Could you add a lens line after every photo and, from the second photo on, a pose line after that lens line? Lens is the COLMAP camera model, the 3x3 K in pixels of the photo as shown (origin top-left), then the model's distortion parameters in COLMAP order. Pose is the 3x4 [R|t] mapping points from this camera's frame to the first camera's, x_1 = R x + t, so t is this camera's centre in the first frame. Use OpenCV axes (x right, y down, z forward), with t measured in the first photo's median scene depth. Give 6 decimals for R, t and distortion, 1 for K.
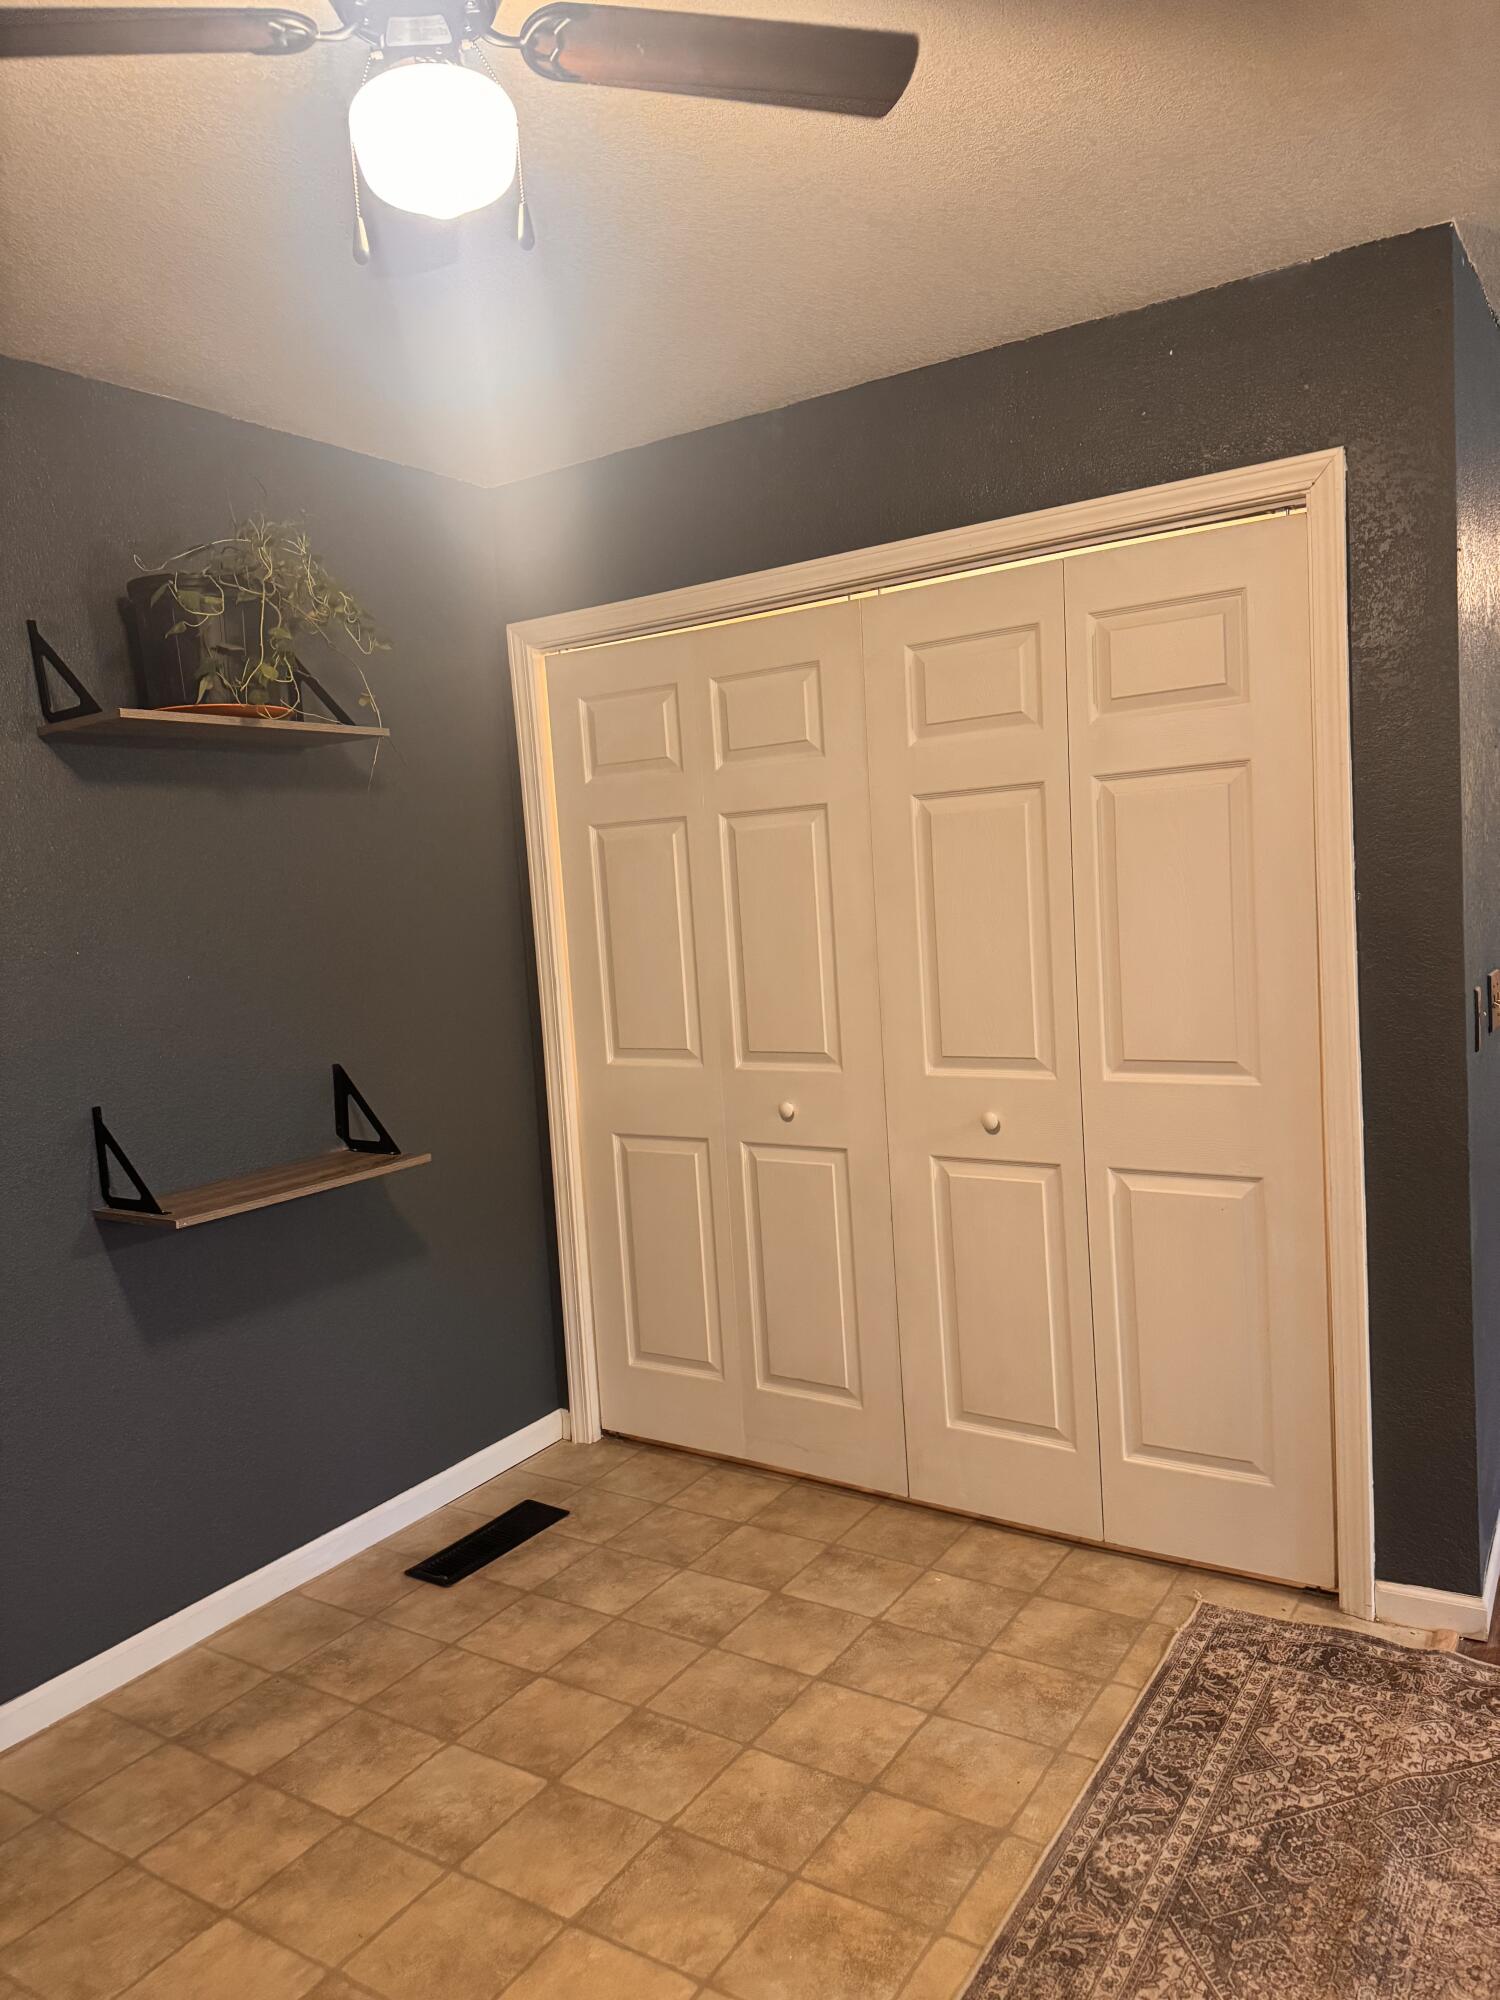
lens RADIAL K [[1419.1, 0, 757.8], [0, 1419.1, 989.3], [0, 0, 1]] dist [0.045746, -0.045454]
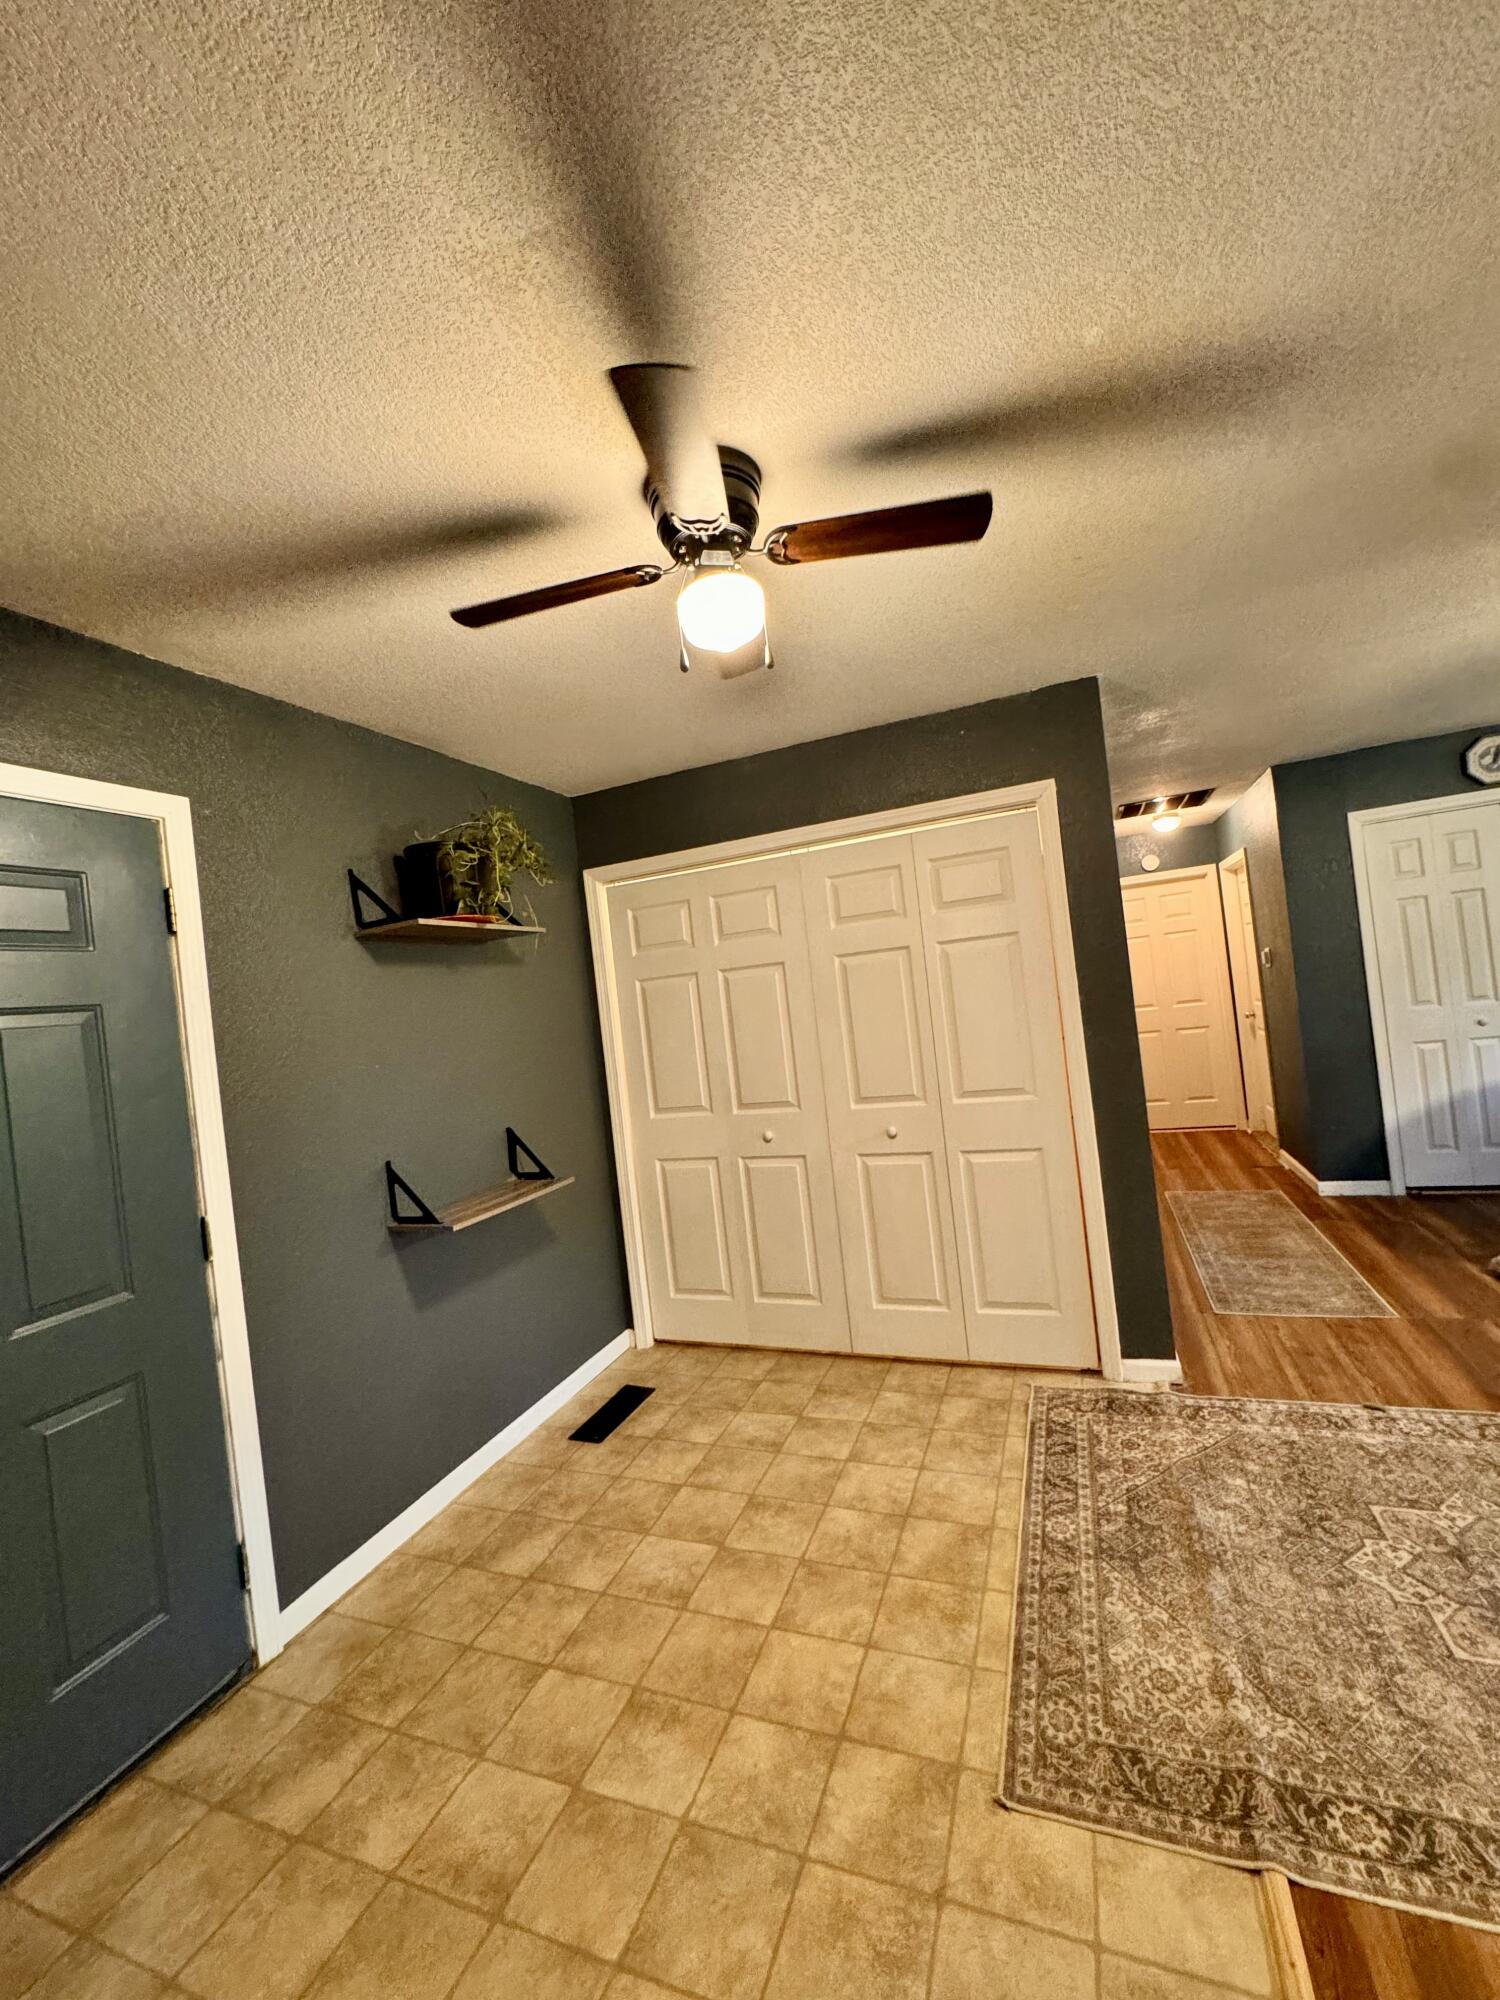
lens RADIAL K [[800.9, 0, 750.6], [0, 800.9, 989.3], [0, 0, 1]] dist [-0.002947, 0.000650]
pose [[0.979202, -0.039671, 0.198971, -0.227032], [0.062339, 0.992087, -0.108984, 0.013489], [-0.193073, 0.119121, 0.973927, 0.012205]]
